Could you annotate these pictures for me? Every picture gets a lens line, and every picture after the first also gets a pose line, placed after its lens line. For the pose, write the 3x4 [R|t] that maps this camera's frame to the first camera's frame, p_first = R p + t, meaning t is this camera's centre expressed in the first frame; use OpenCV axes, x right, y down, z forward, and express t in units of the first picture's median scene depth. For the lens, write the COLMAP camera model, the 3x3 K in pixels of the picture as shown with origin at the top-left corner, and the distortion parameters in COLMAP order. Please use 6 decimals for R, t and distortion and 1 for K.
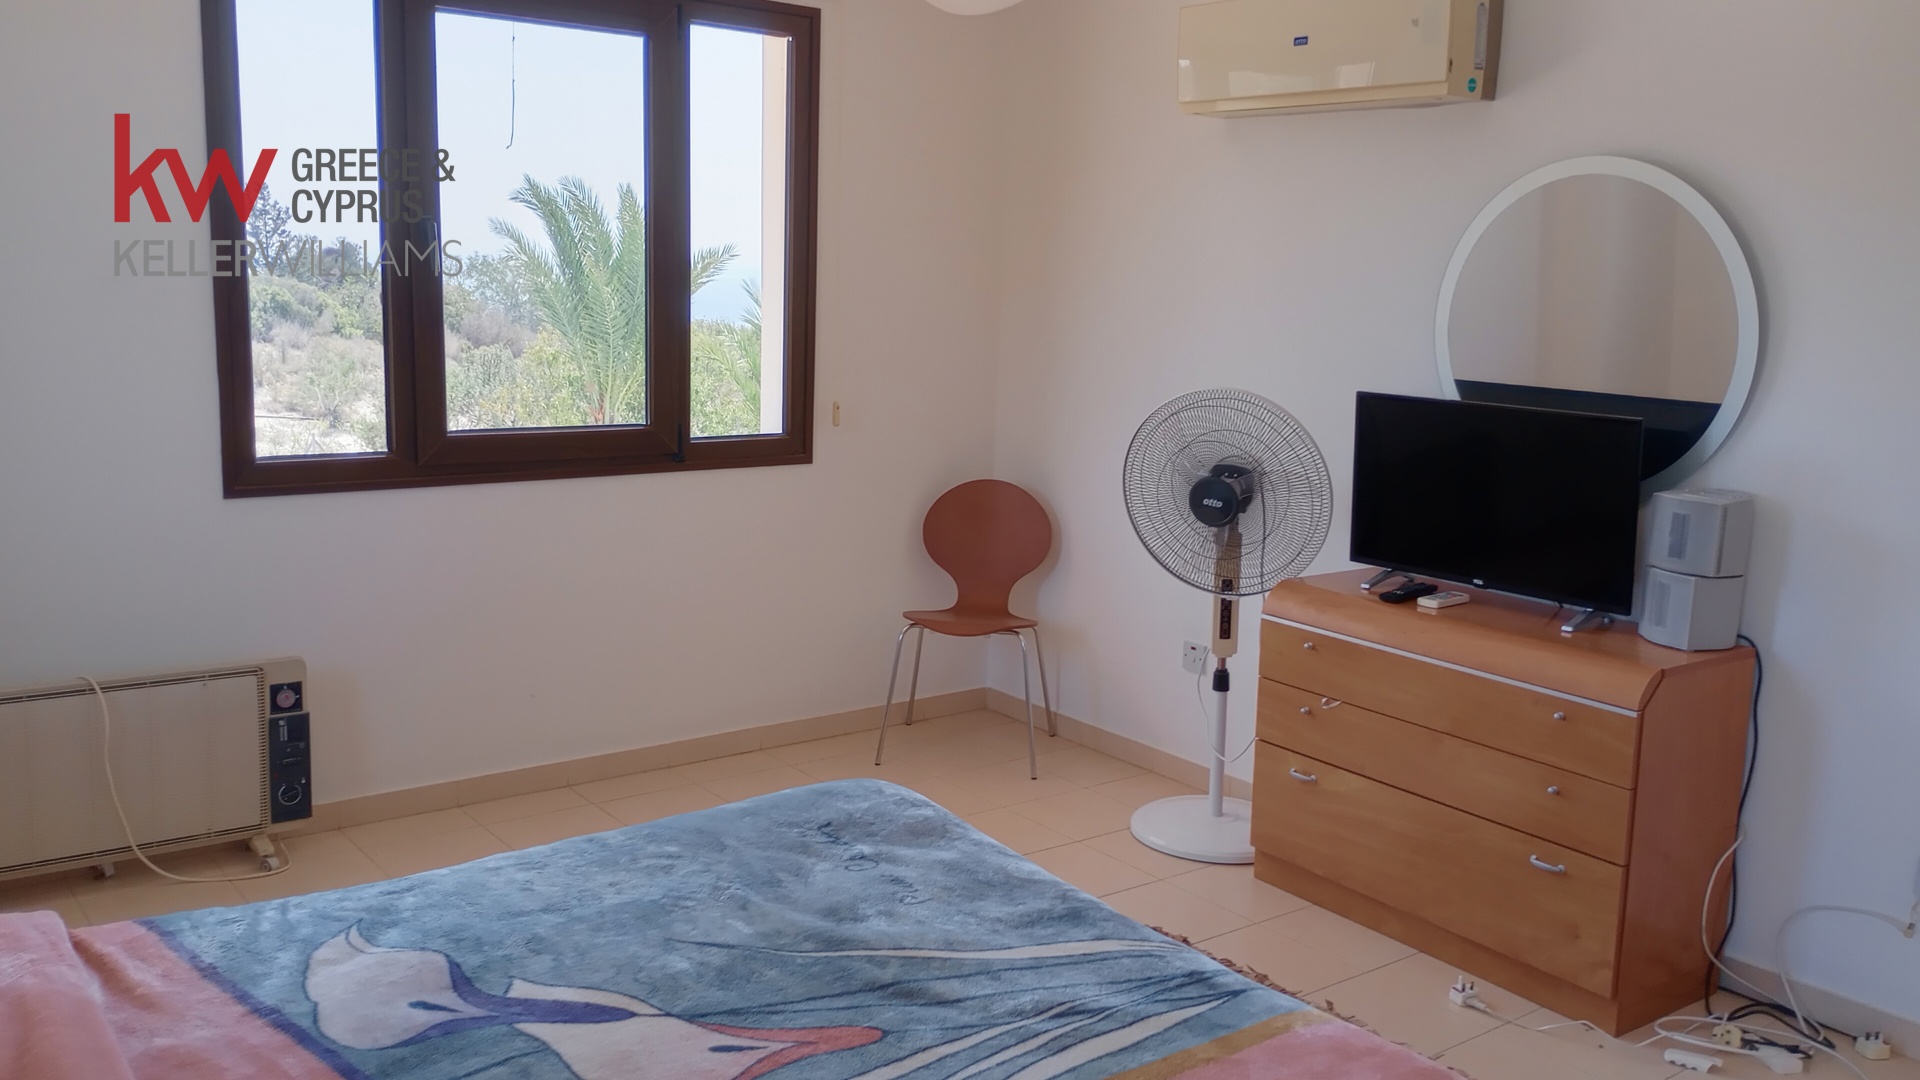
lens RADIAL K [[1554.4, 0, 960.0], [0, 1554.4, 540.0], [0, 0, 1]] dist [0.126625, -0.187253]
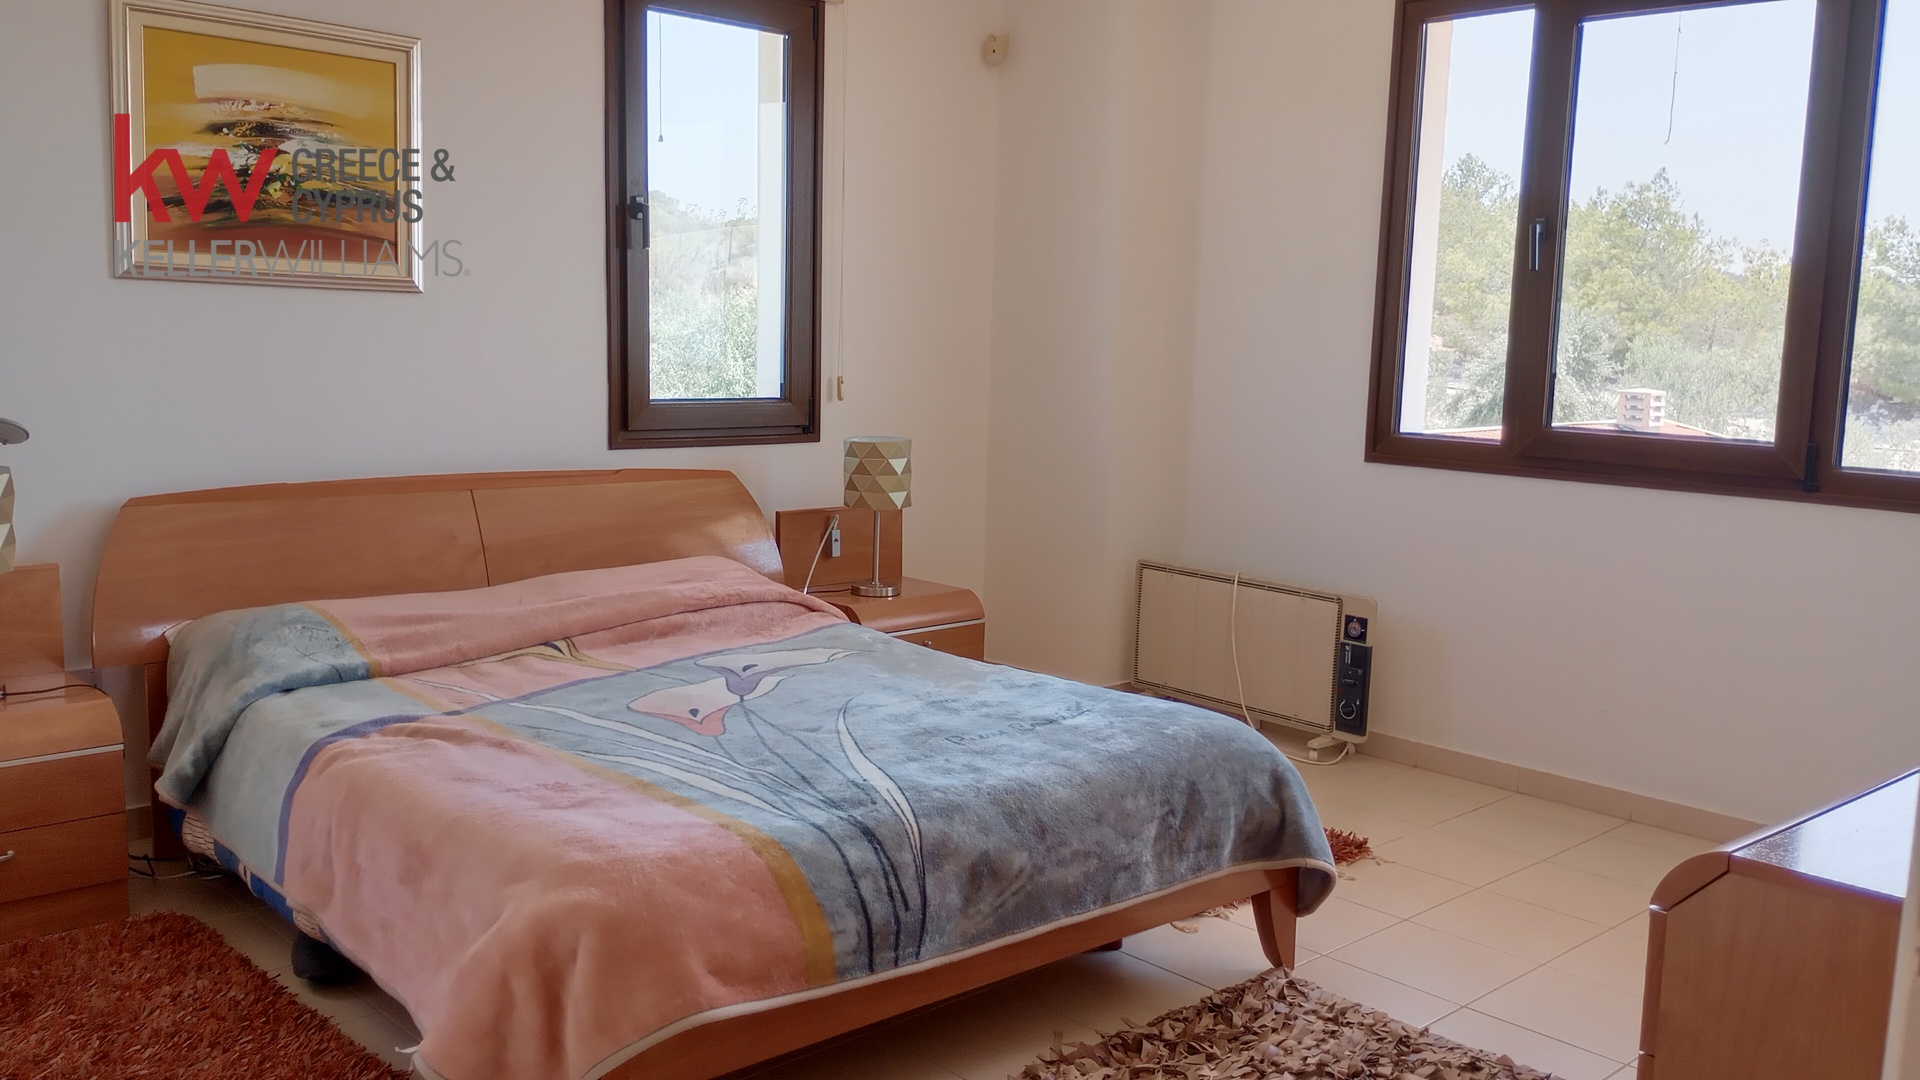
lens RADIAL K [[1554.4, 0, 960.0], [0, 1554.4, 540.0], [0, 0, 1]] dist [0.126625, -0.187253]
pose [[0.129684, 0.112894, -0.985108, 0.696418], [-0.198533, 0.976336, 0.085753, -0.008317], [0.971477, 0.184455, 0.149028, 0.516596]]
